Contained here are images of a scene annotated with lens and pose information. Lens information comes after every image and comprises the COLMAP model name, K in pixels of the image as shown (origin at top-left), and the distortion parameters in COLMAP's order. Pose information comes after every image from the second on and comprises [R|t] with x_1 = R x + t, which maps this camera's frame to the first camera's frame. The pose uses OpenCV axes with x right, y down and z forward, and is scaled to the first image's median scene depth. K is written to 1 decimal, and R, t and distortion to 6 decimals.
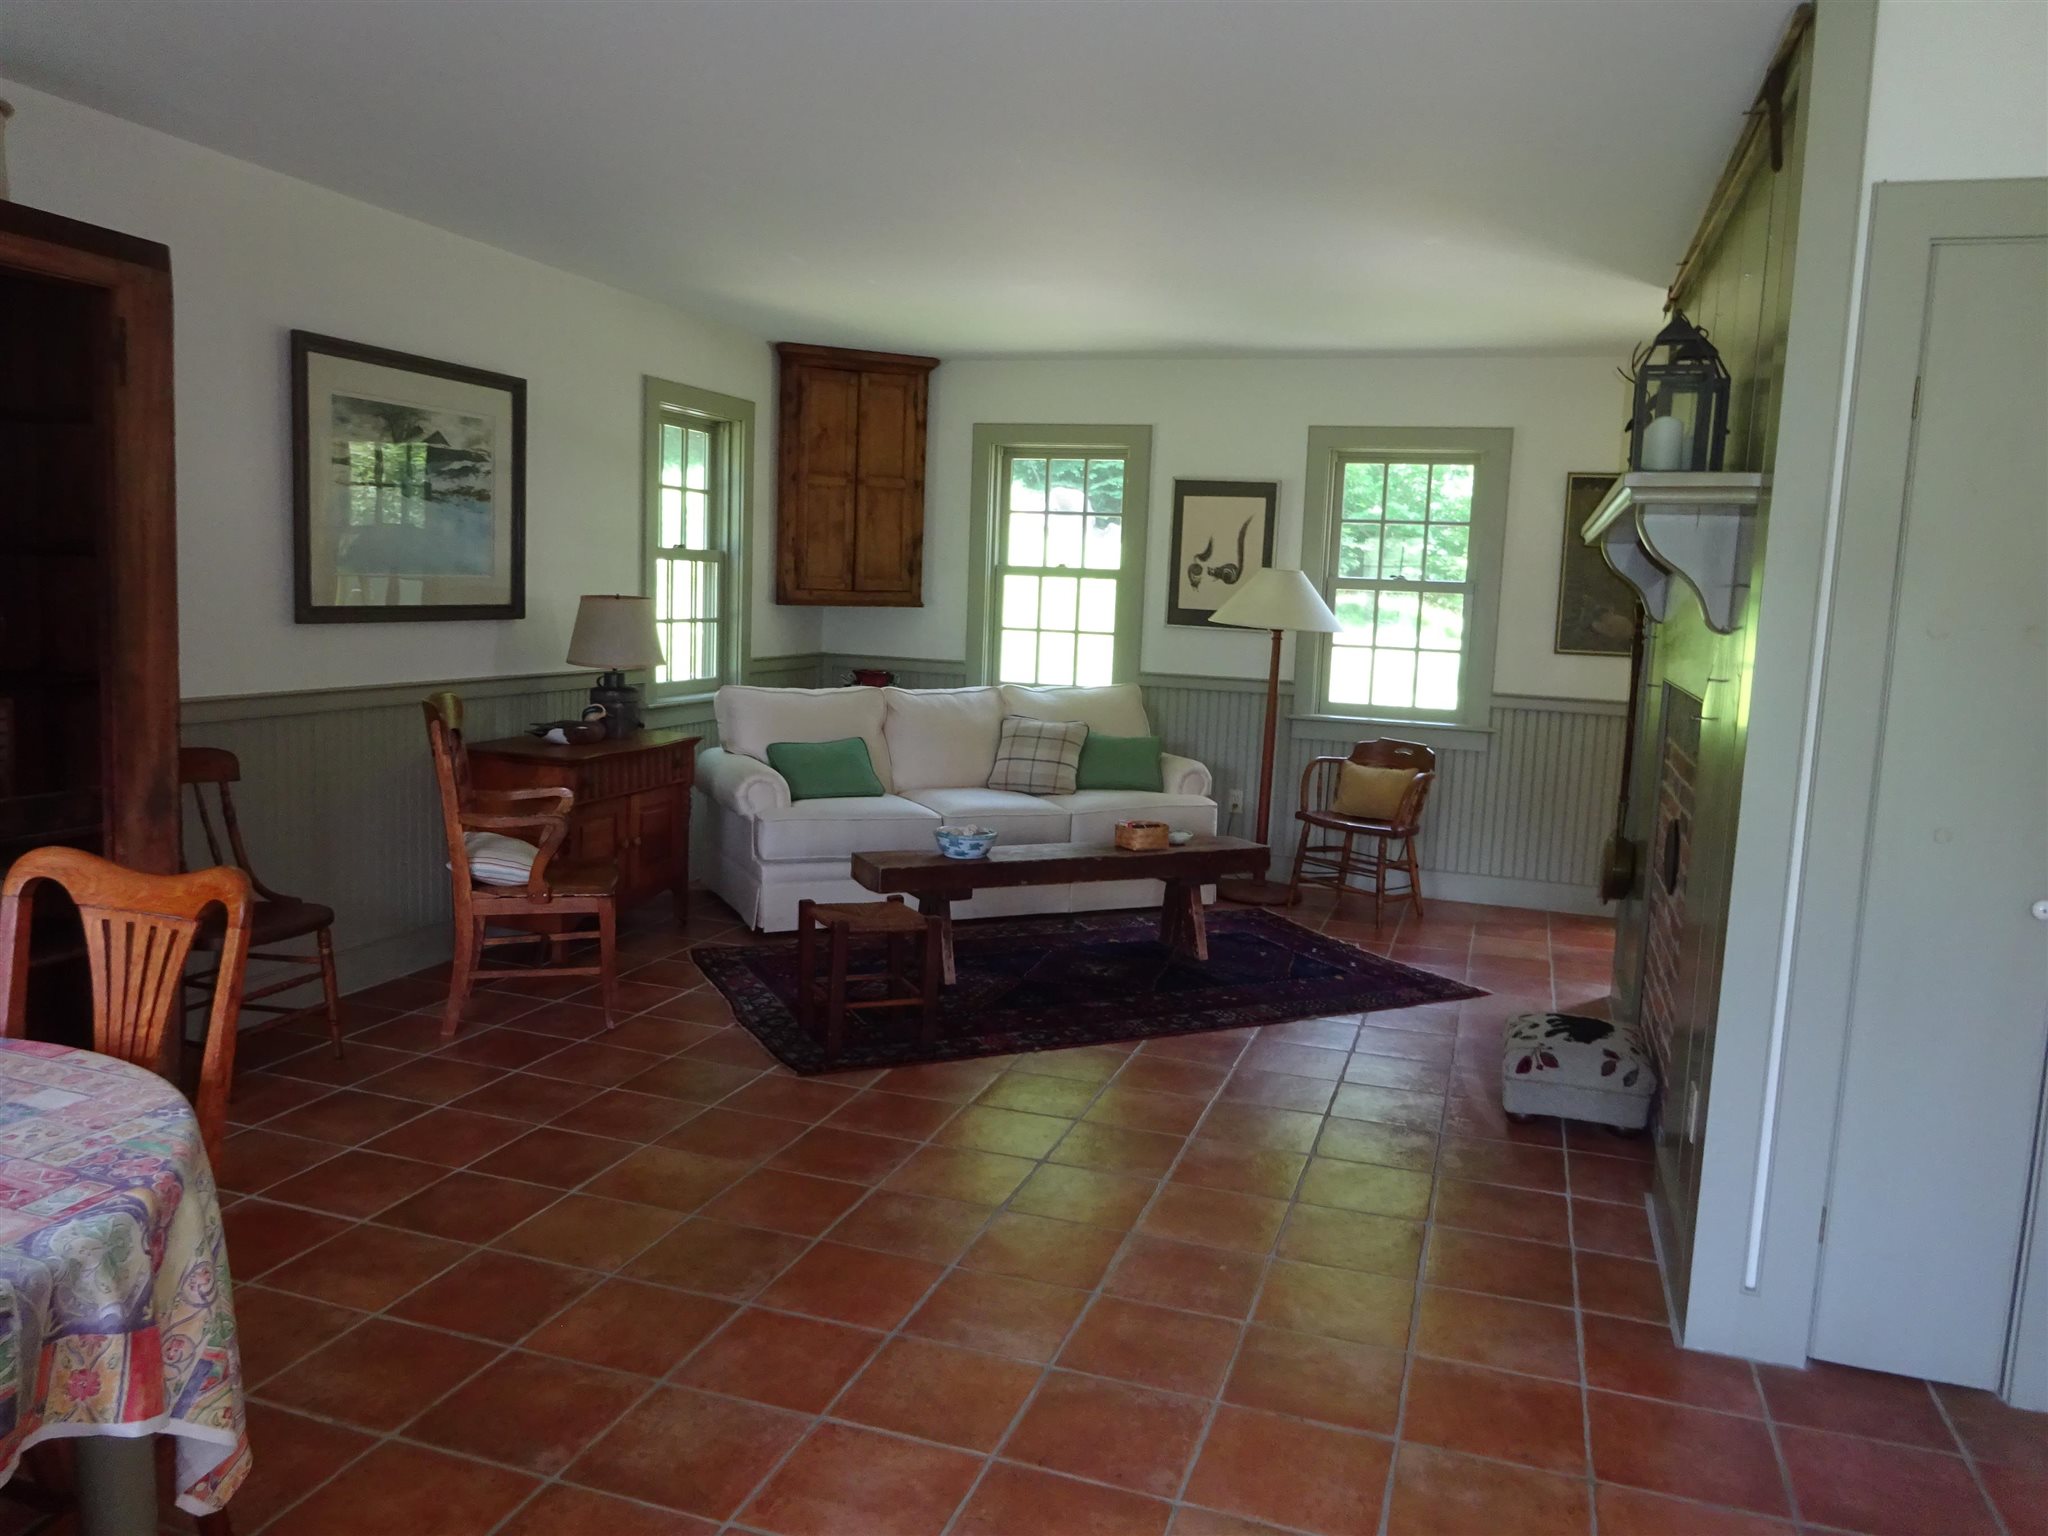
lens RADIAL K [[1482.8, 0, 1020.0], [0, 1482.8, 767.3], [0, 0, 1]] dist [-0.018118, -0.002074]
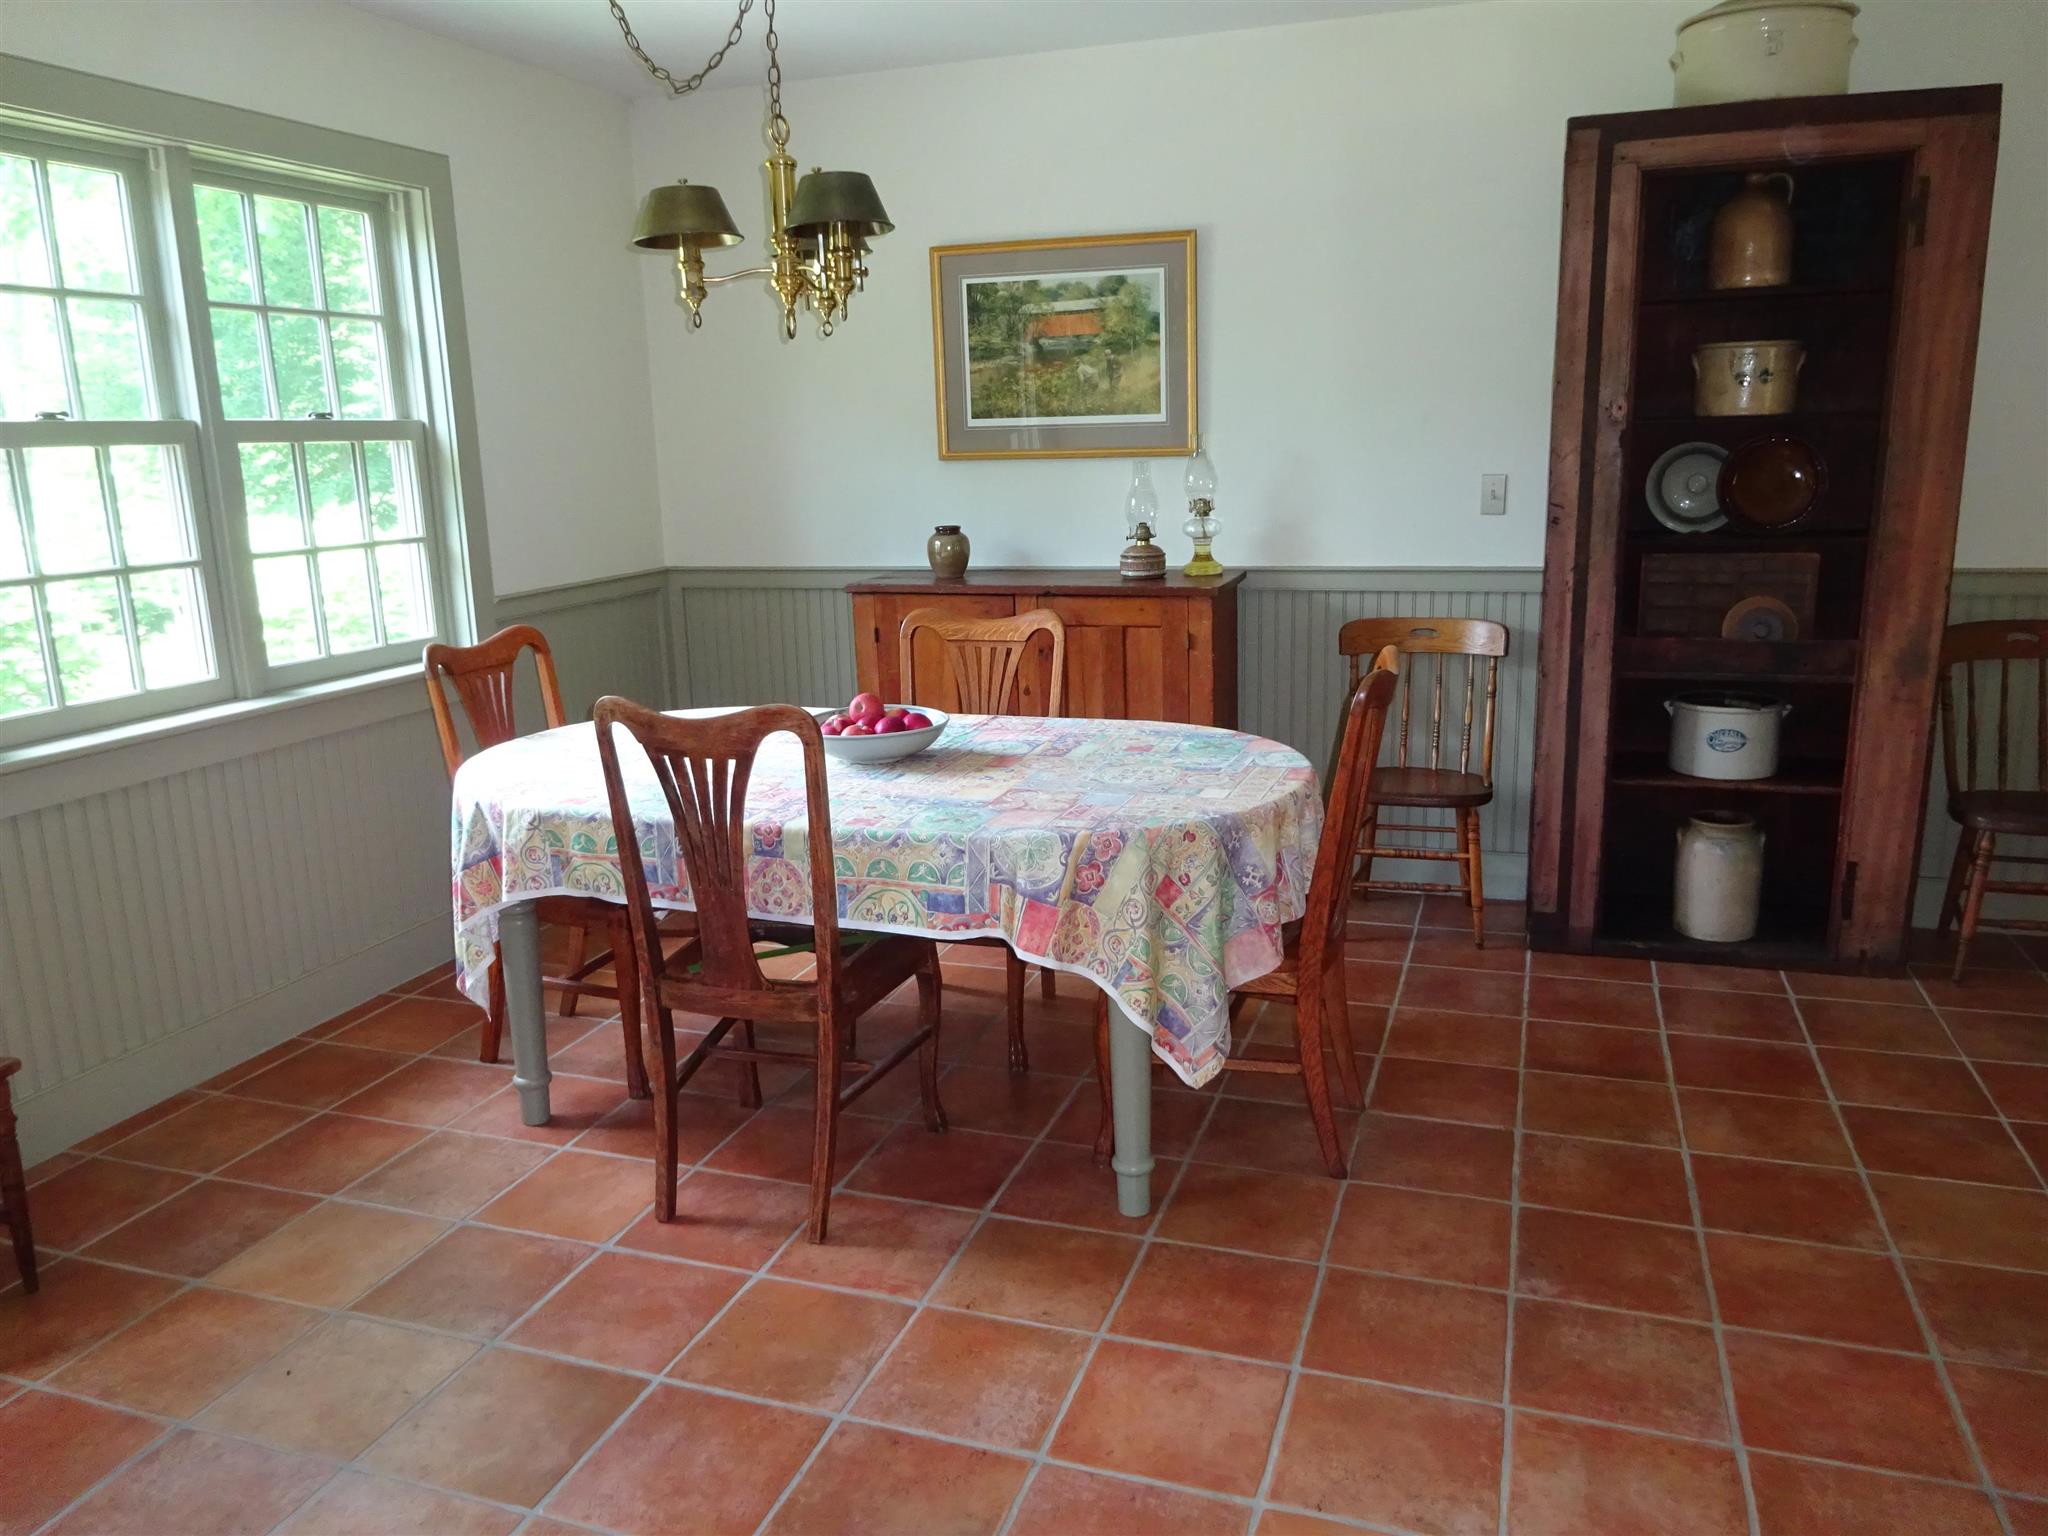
lens RADIAL K [[1482.8, 0, 1023.4], [0, 1482.8, 768.7], [0, 0, 1]] dist [-0.018118, -0.002074]
pose [[-0.002965, 0.187348, -0.982289, 0.589808], [-0.099252, 0.977388, 0.186712, -0.046710], [0.995058, 0.098048, 0.015697, 0.531507]]
